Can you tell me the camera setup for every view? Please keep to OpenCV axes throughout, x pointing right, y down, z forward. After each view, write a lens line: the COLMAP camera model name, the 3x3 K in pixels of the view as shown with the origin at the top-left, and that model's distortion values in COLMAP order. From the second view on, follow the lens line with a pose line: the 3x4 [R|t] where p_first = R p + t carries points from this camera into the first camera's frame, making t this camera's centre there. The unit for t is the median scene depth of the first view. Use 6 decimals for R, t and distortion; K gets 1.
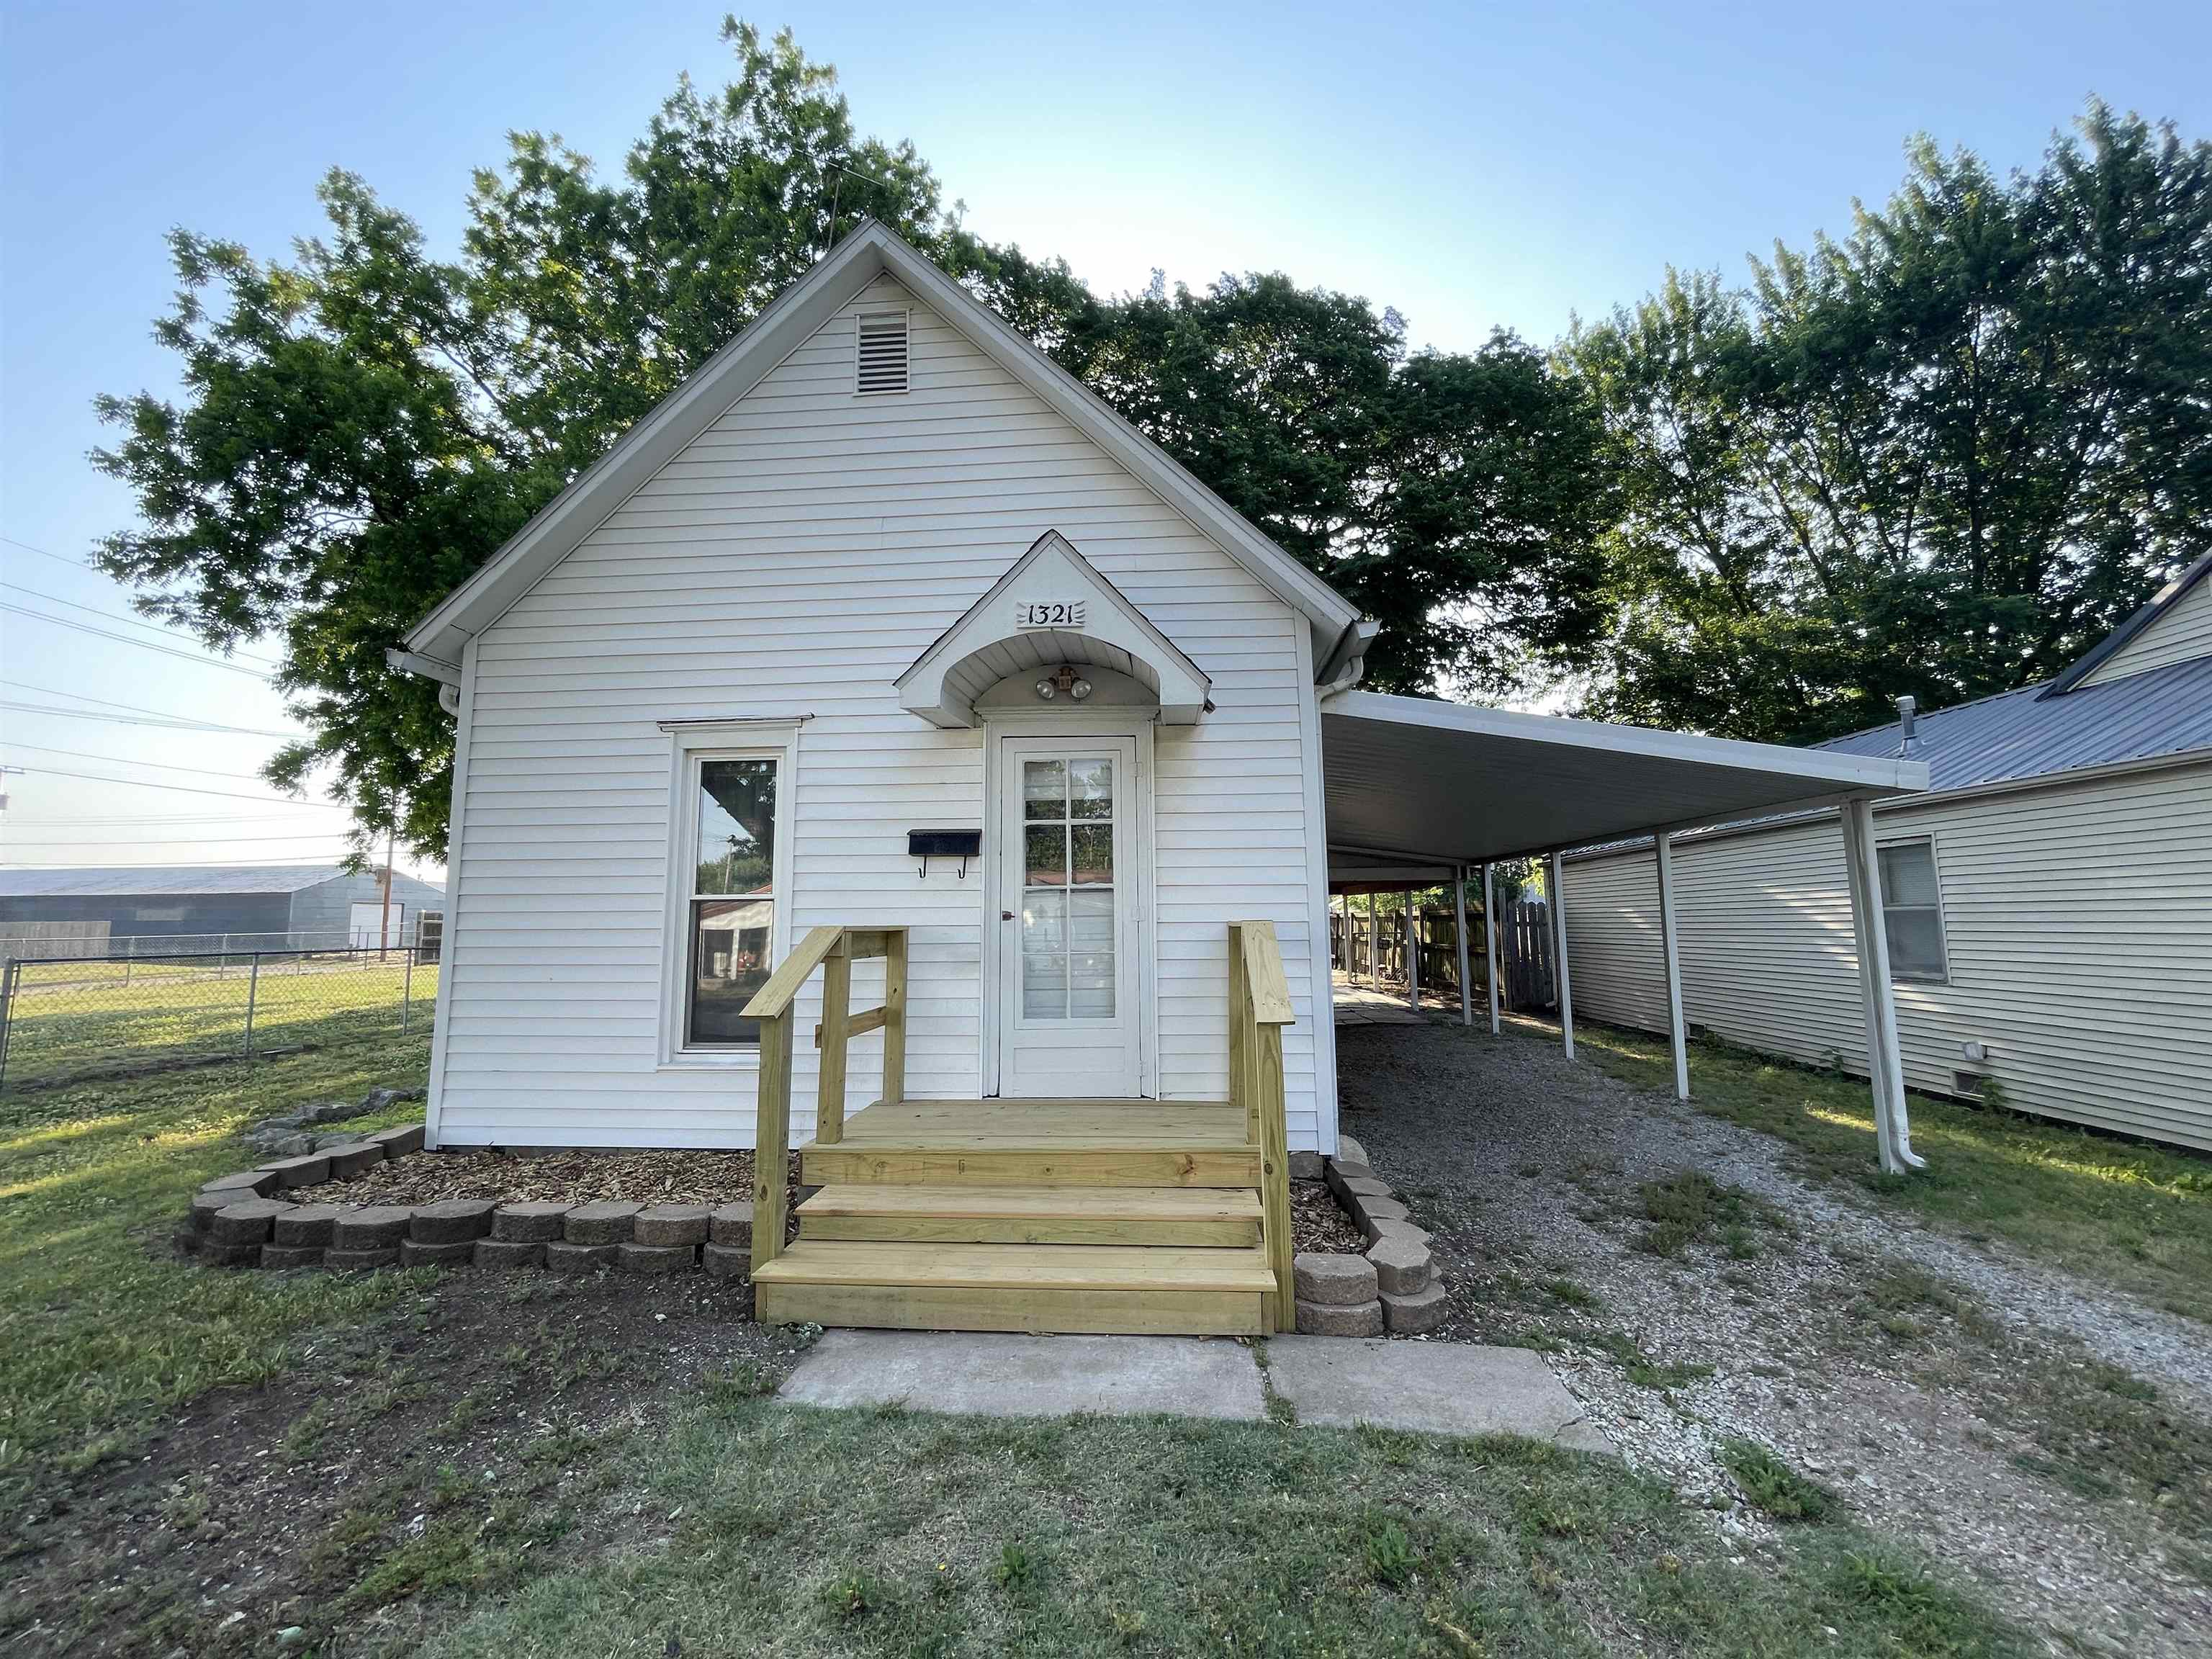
lens RADIAL K [[894.3, 0, 1110.5], [0, 894.3, 820.7], [0, 0, 1]] dist [-0.002159, -0.001576]
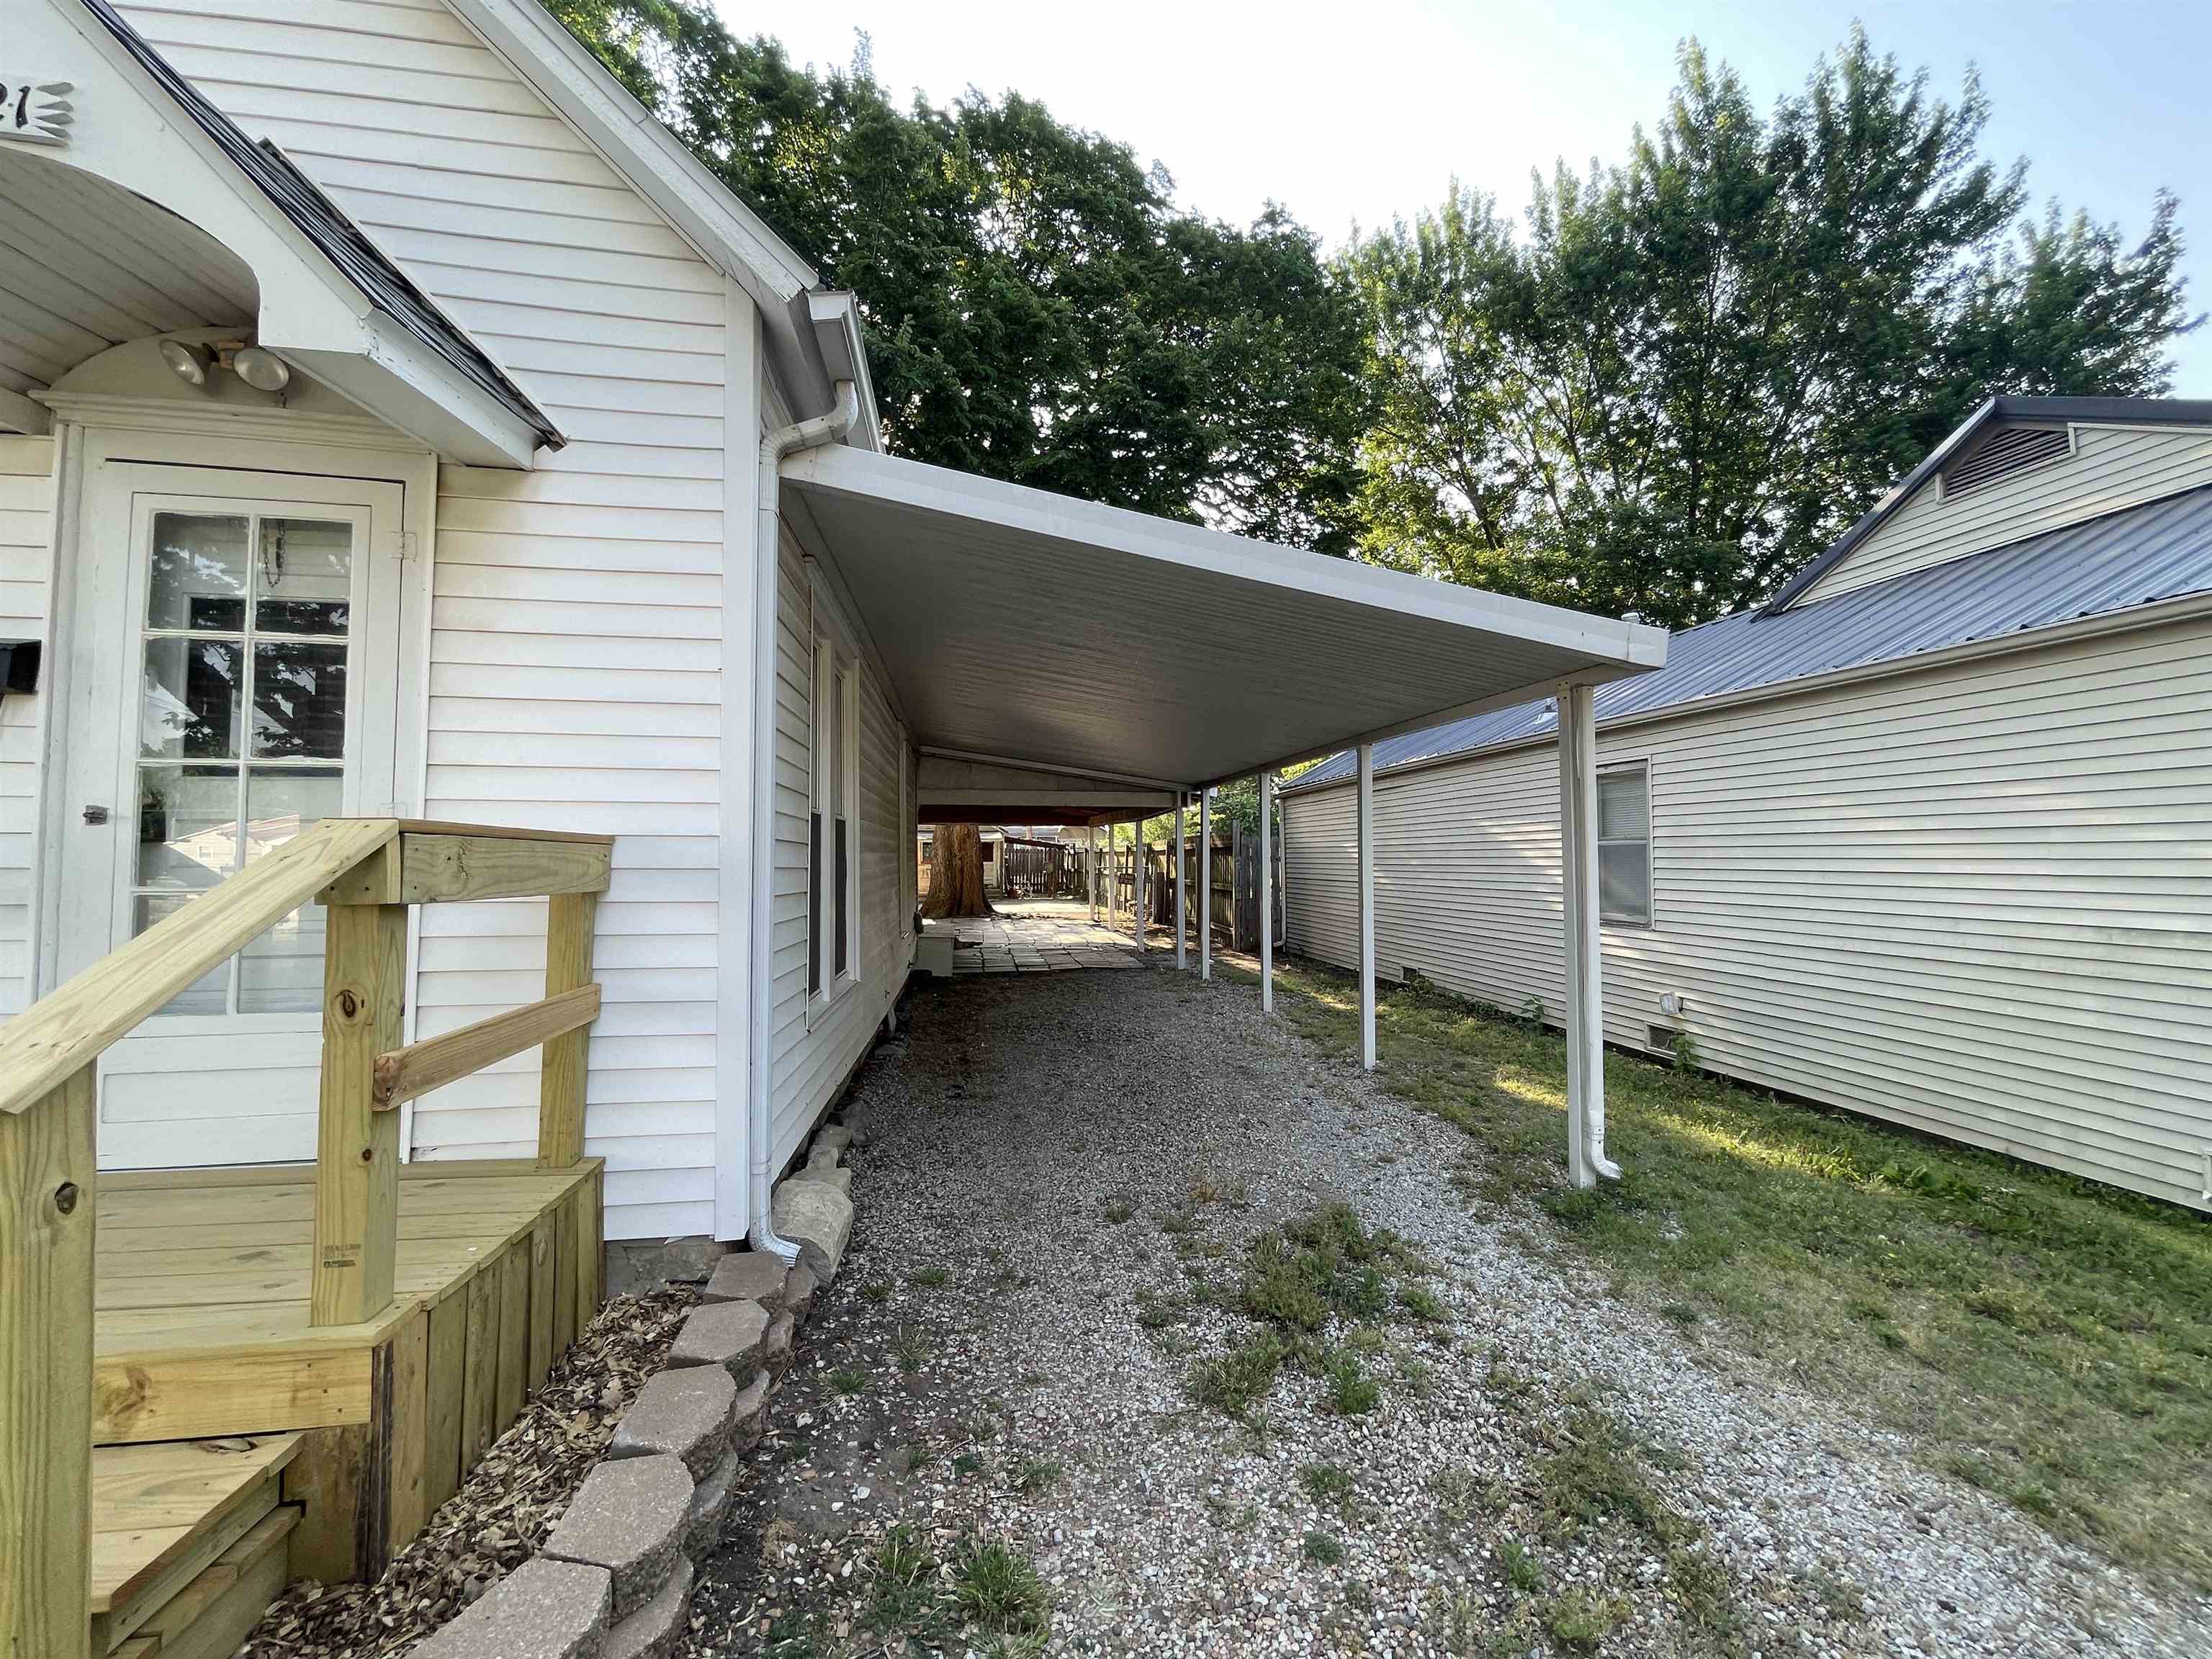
lens RADIAL K [[894.3, 0, 1113.1], [0, 894.3, 823.2], [0, 0, 1]] dist [-0.002159, -0.001576]
pose [[0.975366, 0.020504, 0.219637, 0.224428], [-0.036642, 0.996898, 0.069654, 0.036956], [-0.217527, -0.075986, 0.973092, 0.263902]]
